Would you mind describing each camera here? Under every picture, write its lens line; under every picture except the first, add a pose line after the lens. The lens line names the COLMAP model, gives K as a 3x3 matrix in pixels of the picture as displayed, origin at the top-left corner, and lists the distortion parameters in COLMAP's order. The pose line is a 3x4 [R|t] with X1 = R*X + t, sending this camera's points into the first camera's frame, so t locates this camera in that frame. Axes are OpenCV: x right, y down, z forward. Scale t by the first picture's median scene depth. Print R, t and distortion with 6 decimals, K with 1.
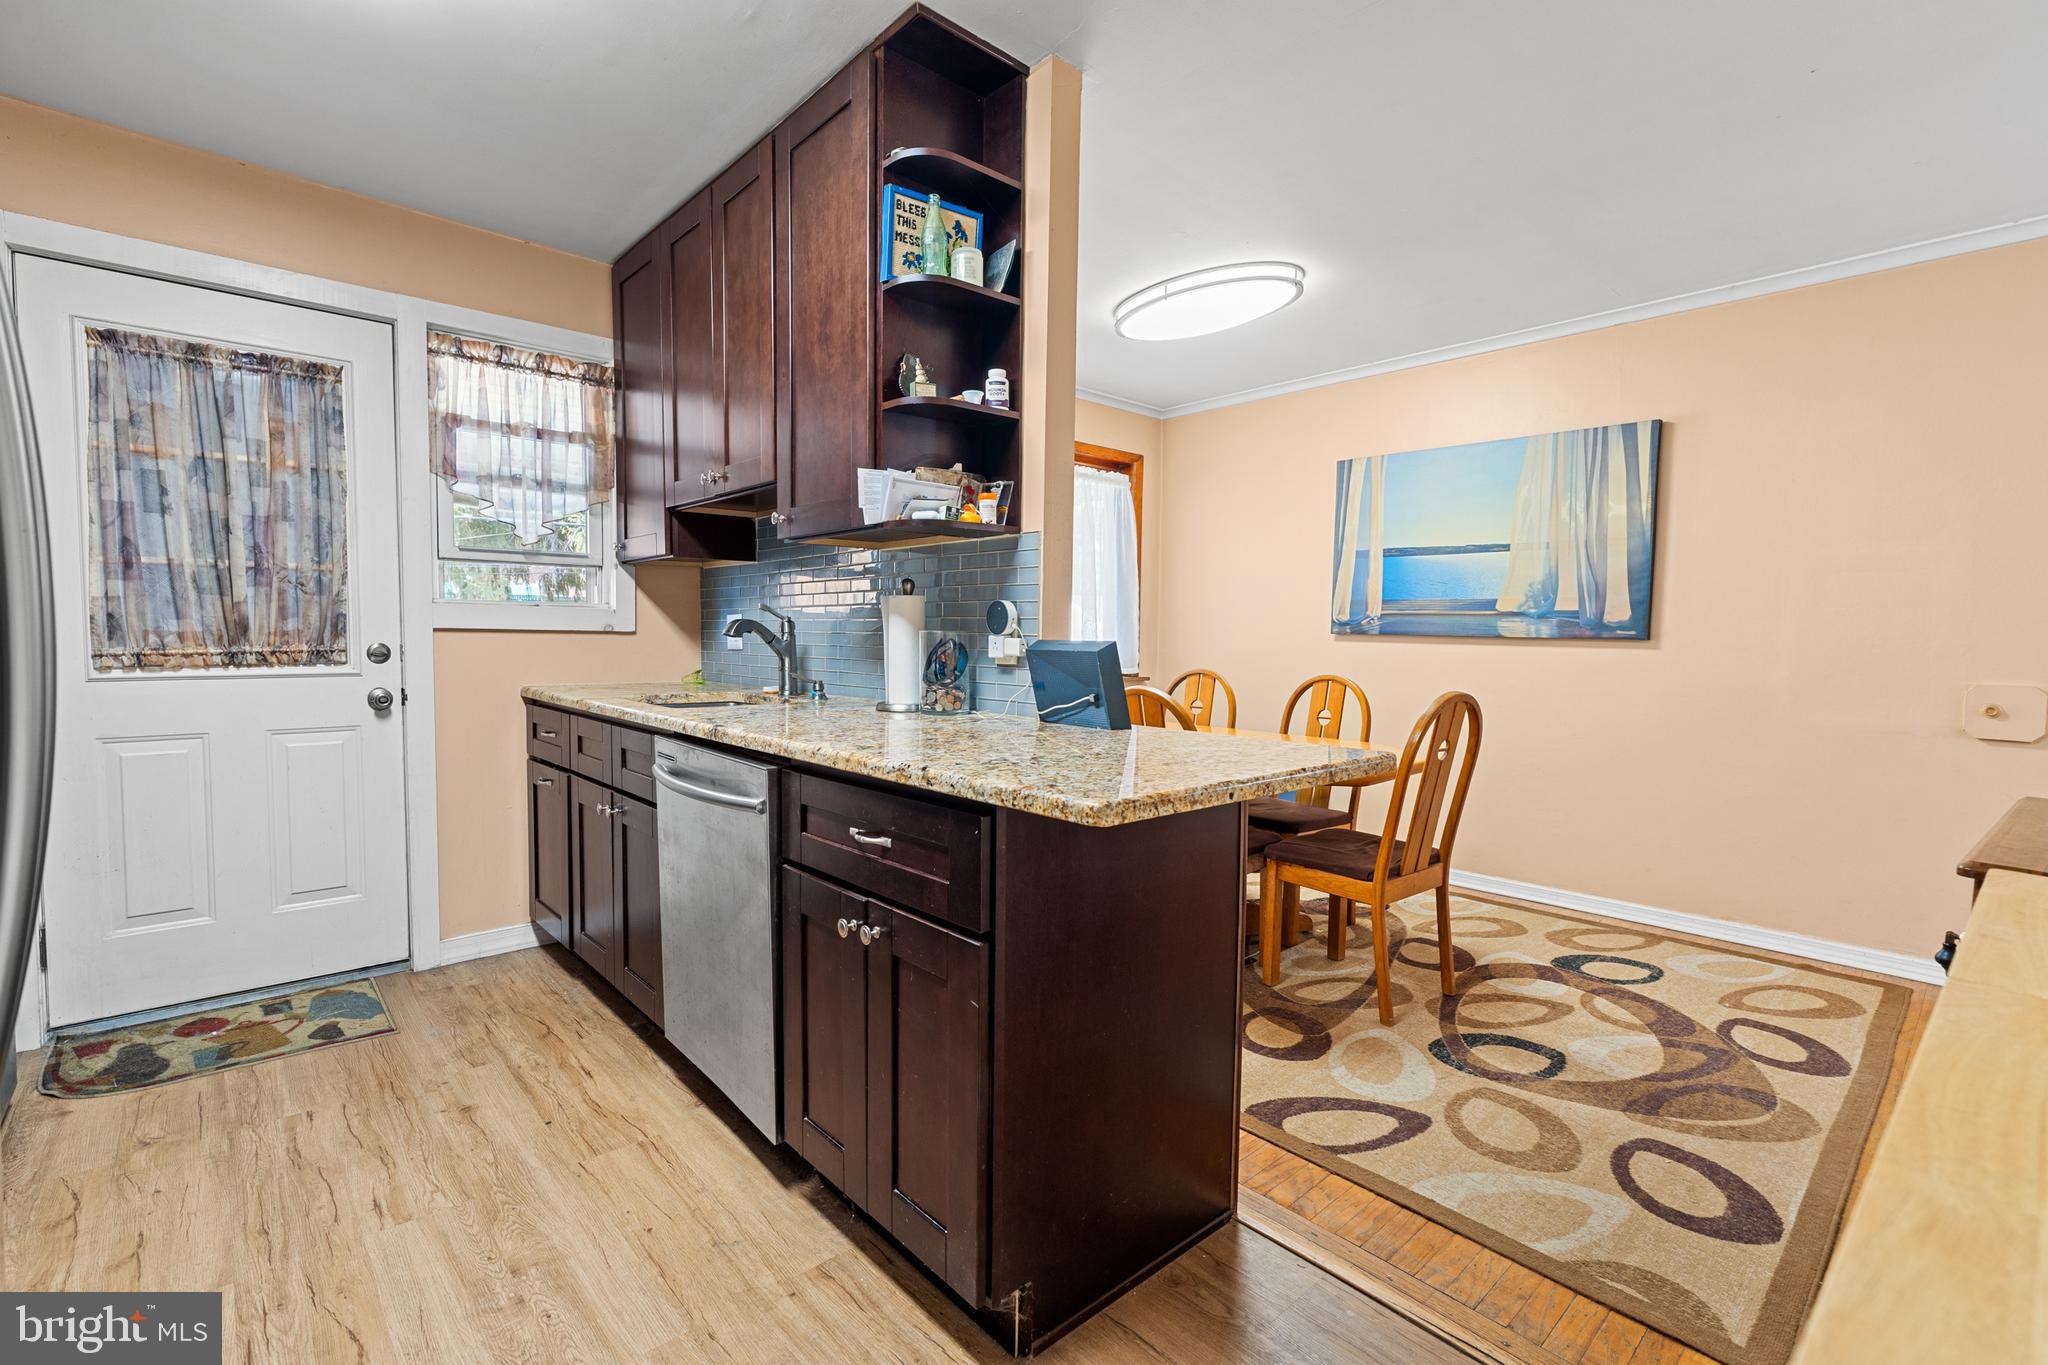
lens RADIAL K [[932.9, 0, 1020.2], [0, 932.9, 685.4], [0, 0, 1]] dist [-0.002532, 0.000365]
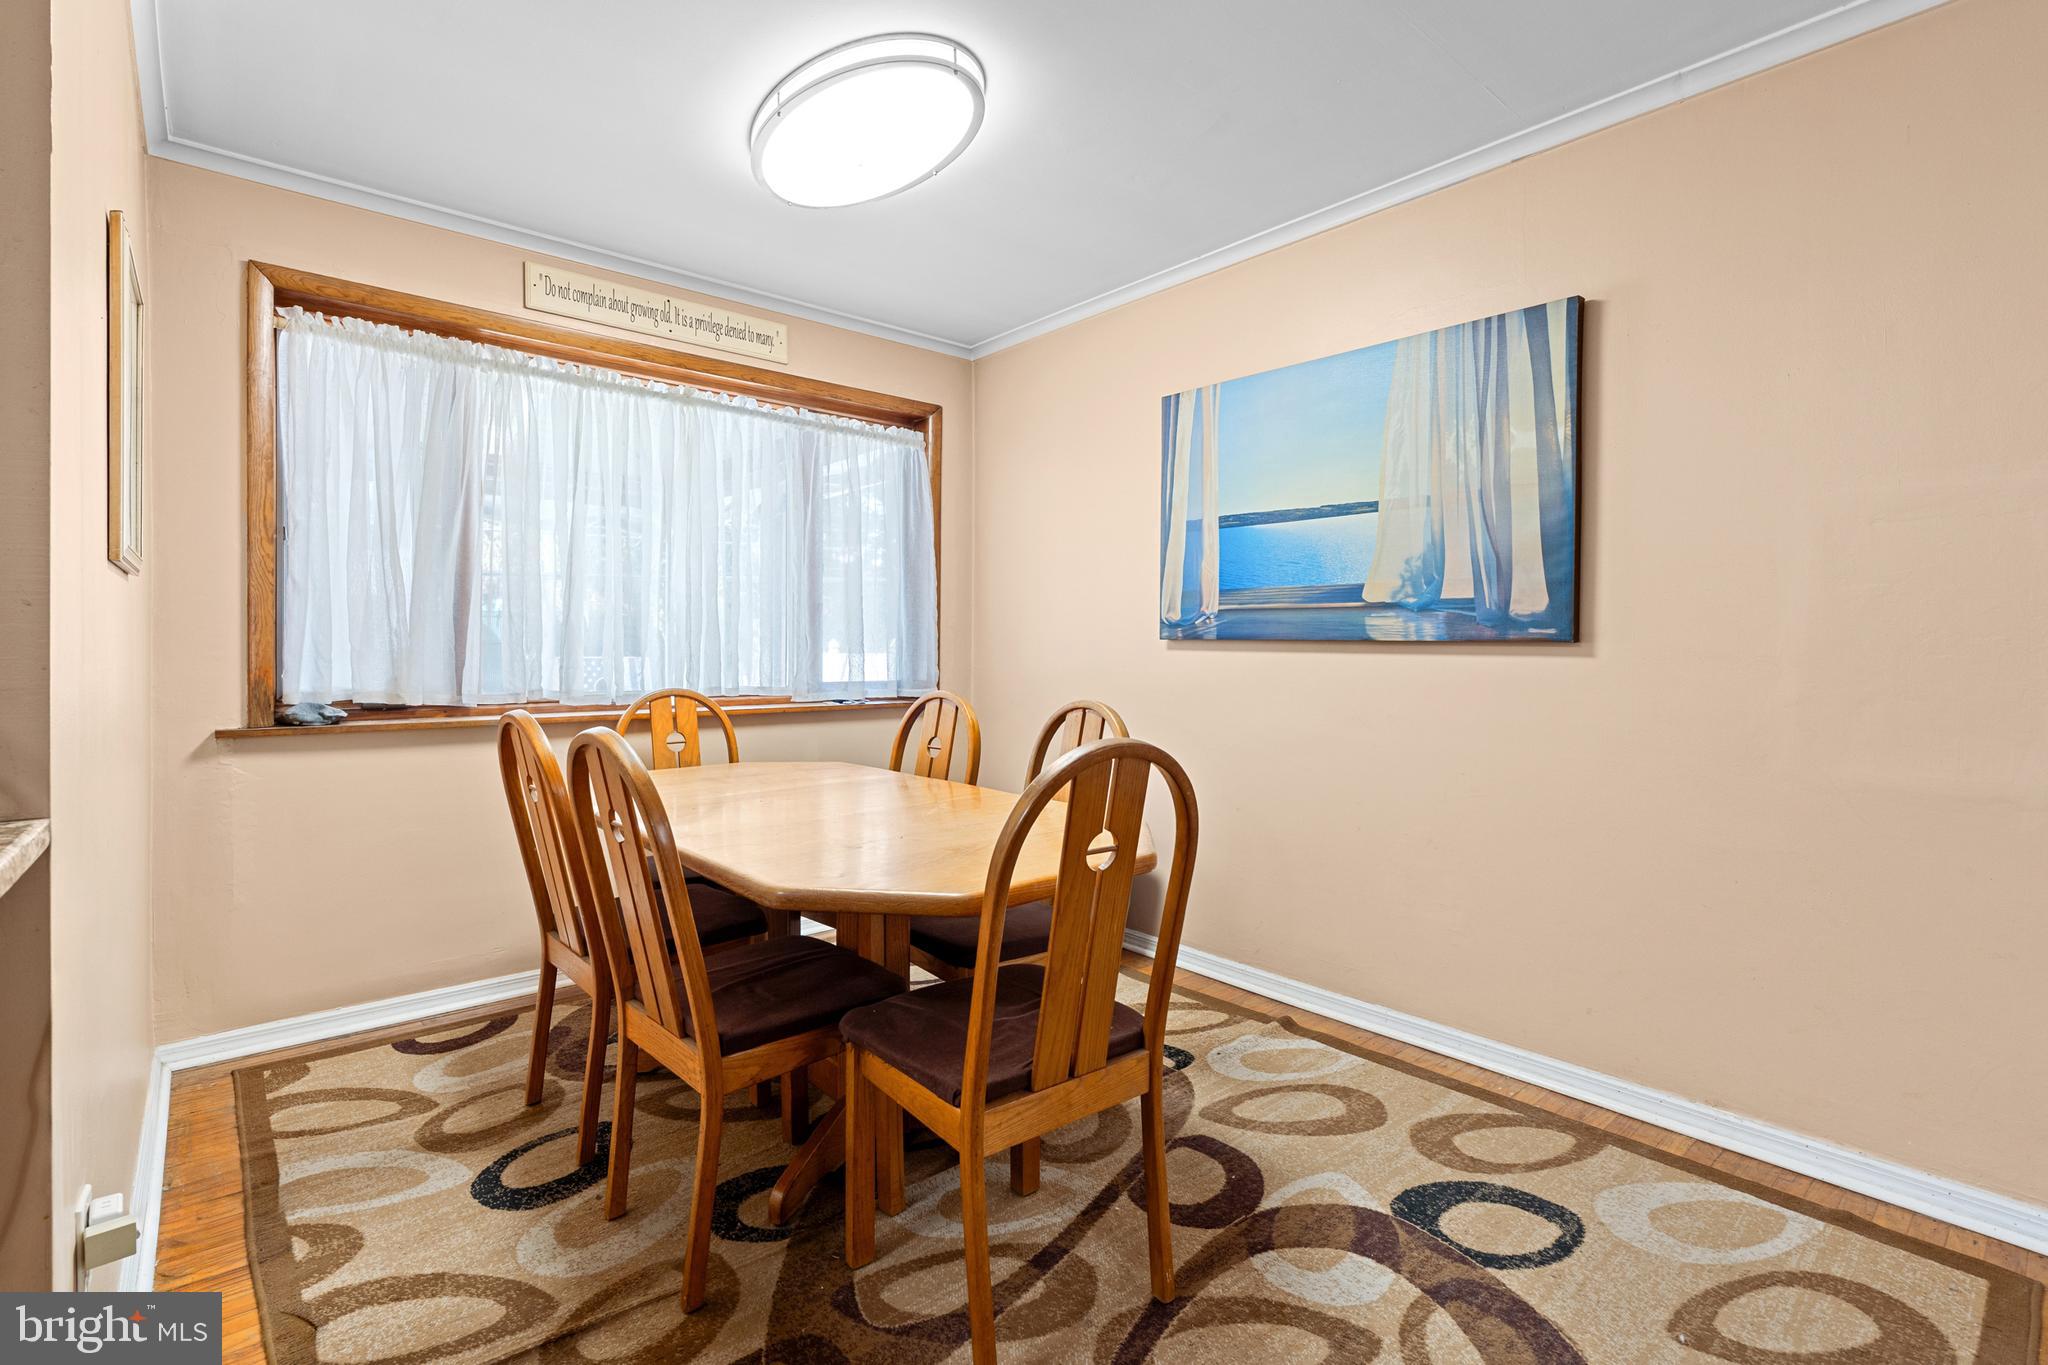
lens RADIAL K [[932.9, 0, 1067.7], [0, 932.9, 655.3], [0, 0, 1]] dist [-0.002532, 0.000365]
pose [[0.999761, -0.006418, -0.020891, 0.339591], [0.005347, 0.998687, -0.050949, -0.009551], [0.021190, 0.050826, 0.998483, 0.359695]]
